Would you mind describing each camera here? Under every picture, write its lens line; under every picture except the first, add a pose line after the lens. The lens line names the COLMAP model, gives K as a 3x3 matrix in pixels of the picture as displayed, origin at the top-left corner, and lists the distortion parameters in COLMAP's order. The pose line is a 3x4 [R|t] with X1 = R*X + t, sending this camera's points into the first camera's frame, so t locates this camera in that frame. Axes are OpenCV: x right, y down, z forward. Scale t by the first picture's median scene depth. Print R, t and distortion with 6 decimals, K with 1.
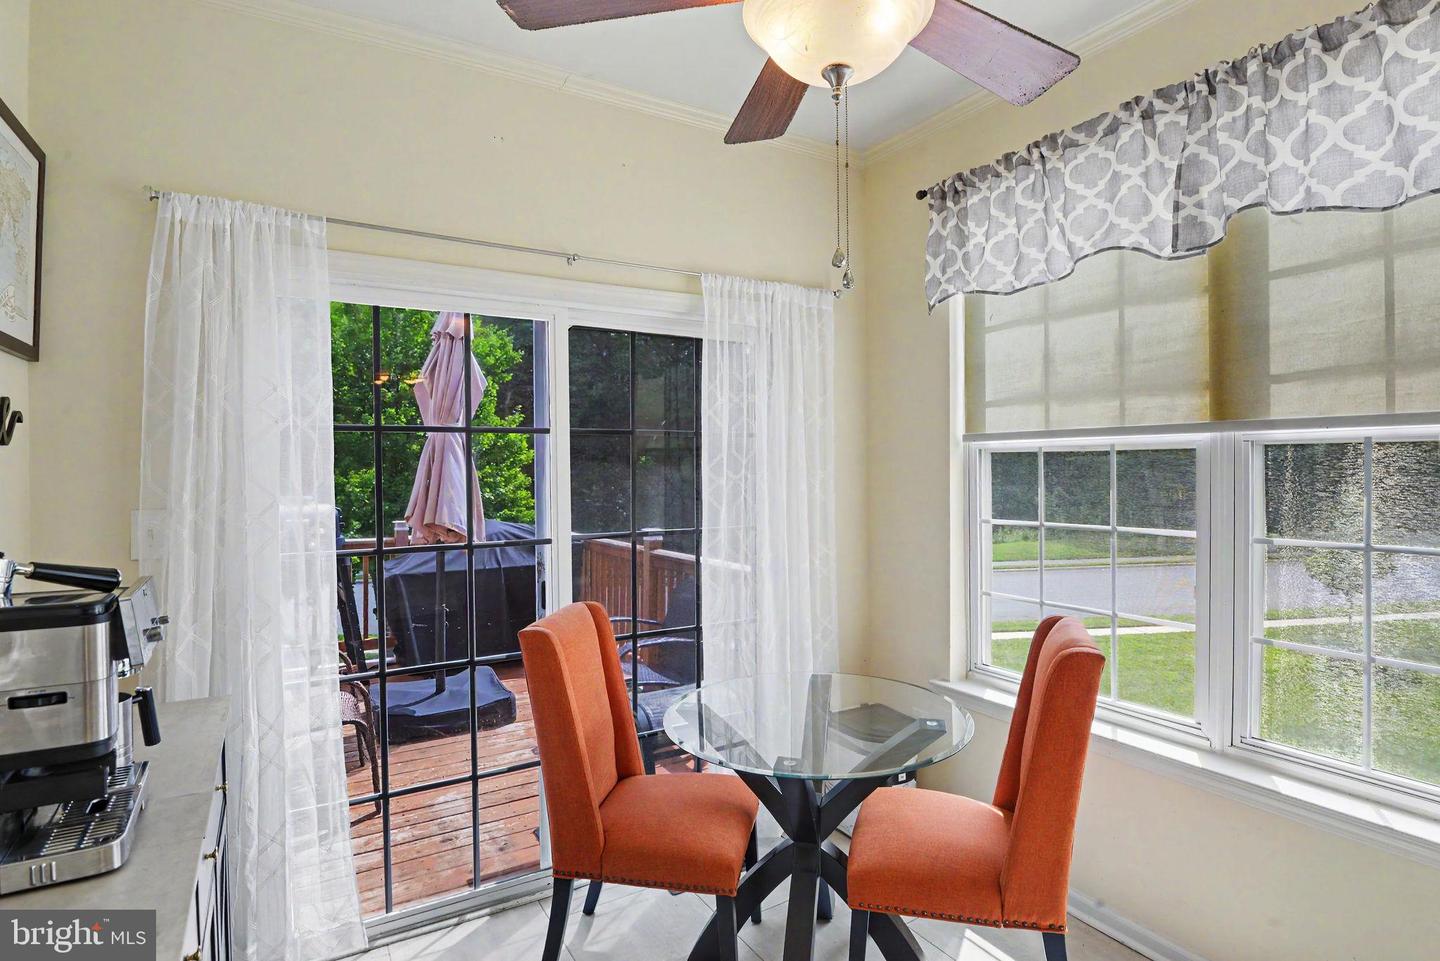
lens RADIAL K [[722.8, 0, 721.4], [0, 722.8, 479.9], [0, 0, 1]] dist [-0.027283, -0.001904]
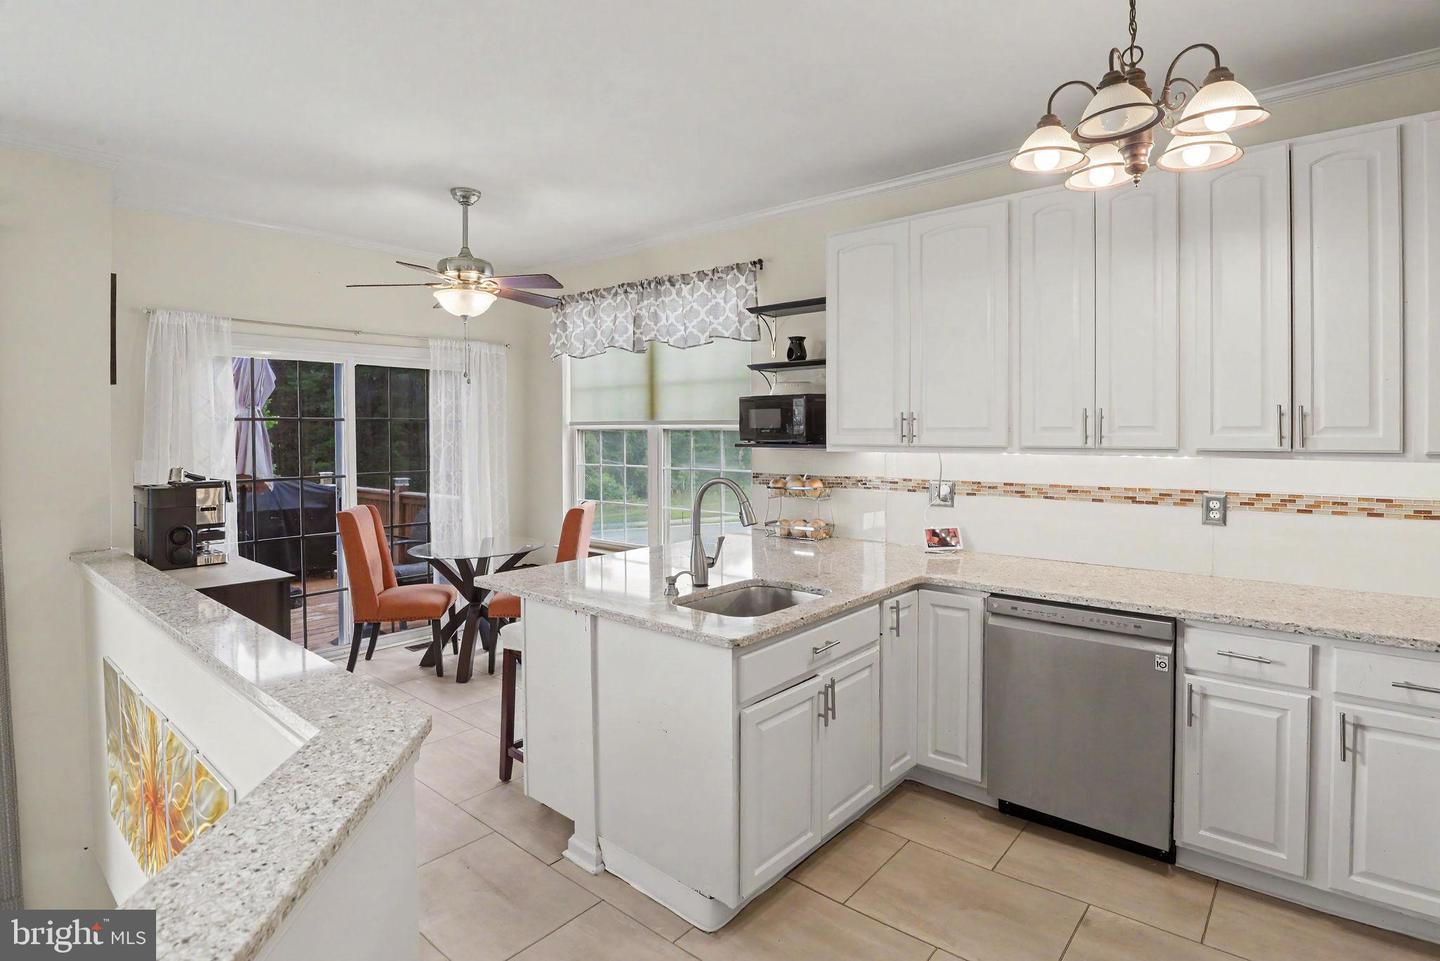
lens RADIAL K [[722.8, 0, 732.4], [0, 722.8, 449.4], [0, 0, 1]] dist [-0.027283, -0.001904]
pose [[0.943388, -0.002991, 0.331677, 0.111051], [0.000840, 0.999978, 0.006628, 0.000938], [-0.331690, -0.005974, 0.943370, -1.204259]]
